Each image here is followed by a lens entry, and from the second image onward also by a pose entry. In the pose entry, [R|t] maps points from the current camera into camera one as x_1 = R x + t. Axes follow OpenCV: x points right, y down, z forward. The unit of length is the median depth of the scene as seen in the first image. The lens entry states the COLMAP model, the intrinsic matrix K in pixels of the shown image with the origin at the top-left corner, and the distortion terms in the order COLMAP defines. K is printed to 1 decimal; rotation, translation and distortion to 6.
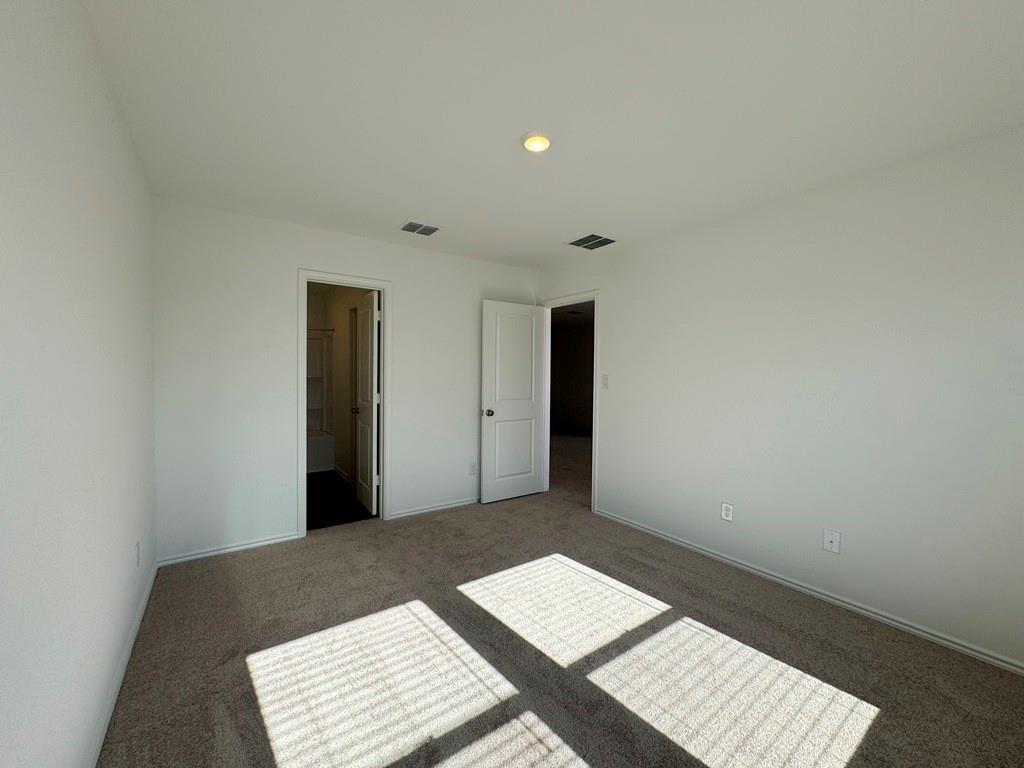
lens RADIAL K [[409.0, 0, 512.0], [0, 409.0, 384.0], [0, 0, 1]] dist [-0.000742, 0.000068]
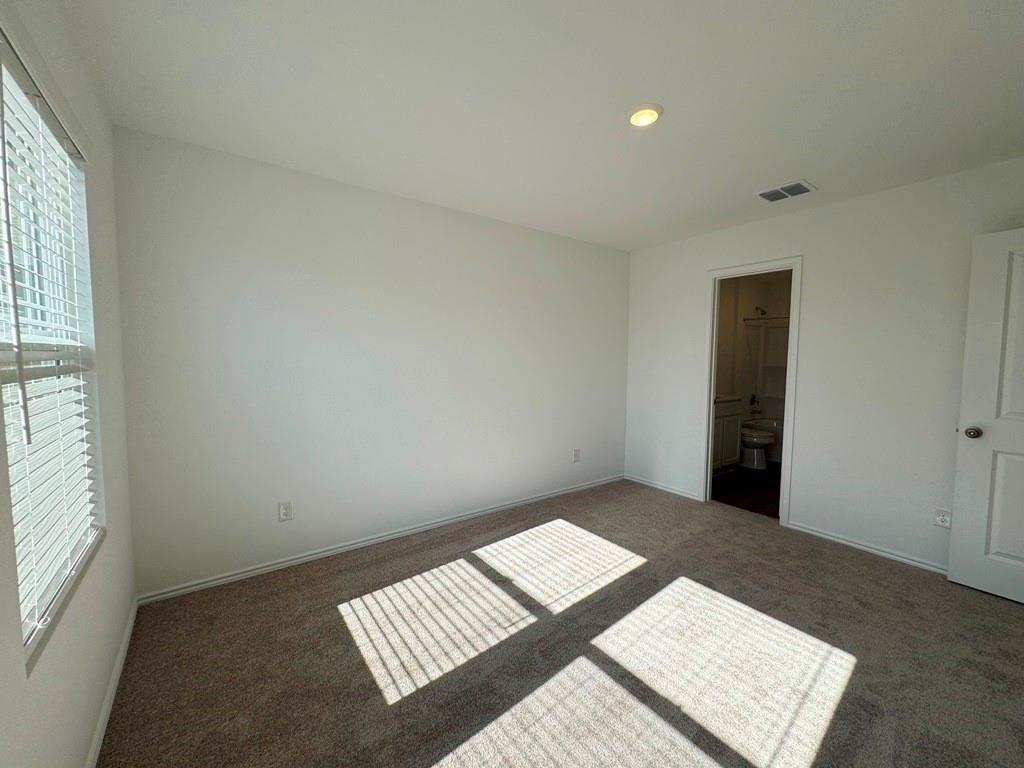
lens RADIAL K [[409.0, 0, 512.0], [0, 409.0, 384.0], [0, 0, 1]] dist [-0.000742, 0.000068]
pose [[0.010502, 0.057324, -0.998300, 0.876628], [-0.033346, 0.997820, 0.056946, -0.014443], [0.999389, 0.032691, 0.012391, 0.591222]]
